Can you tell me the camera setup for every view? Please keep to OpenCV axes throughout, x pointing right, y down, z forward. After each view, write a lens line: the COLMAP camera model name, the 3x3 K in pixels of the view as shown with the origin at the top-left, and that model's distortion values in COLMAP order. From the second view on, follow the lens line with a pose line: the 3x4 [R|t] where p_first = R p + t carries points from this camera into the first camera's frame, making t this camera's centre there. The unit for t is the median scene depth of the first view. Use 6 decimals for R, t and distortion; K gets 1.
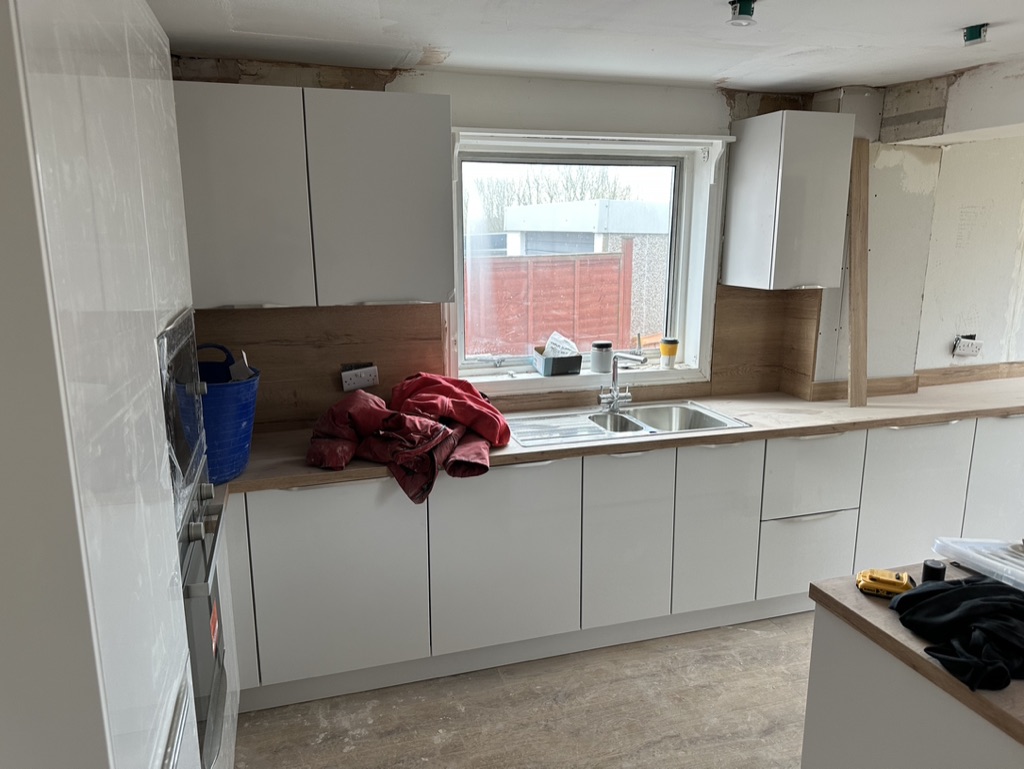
lens RADIAL K [[710.2, 0, 512.0], [0, 710.2, 384.5], [0, 0, 1]] dist [0.103481, -0.152457]
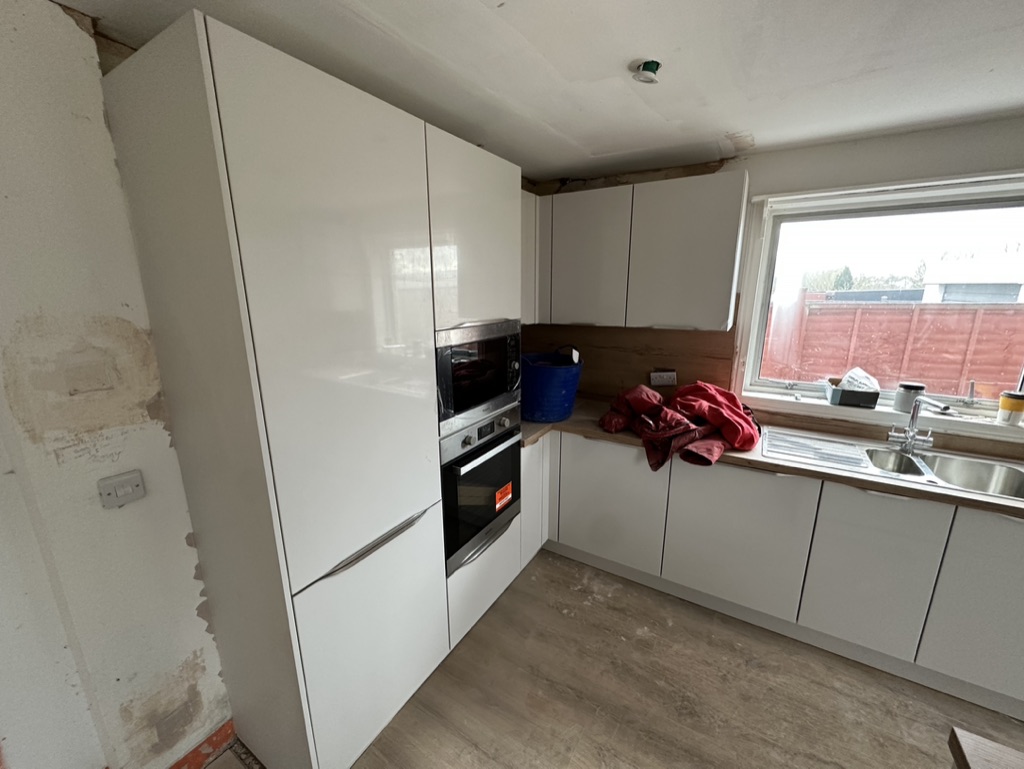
lens RADIAL K [[407.1, 0, 512.0], [0, 407.1, 384.5], [0, 0, 1]] dist [-0.001562, 0.000547]
pose [[0.670525, 0.174595, -0.721050, 0.198606], [-0.155678, 0.983387, 0.093348, -0.028165], [0.725370, 0.049659, 0.686566, 0.202137]]
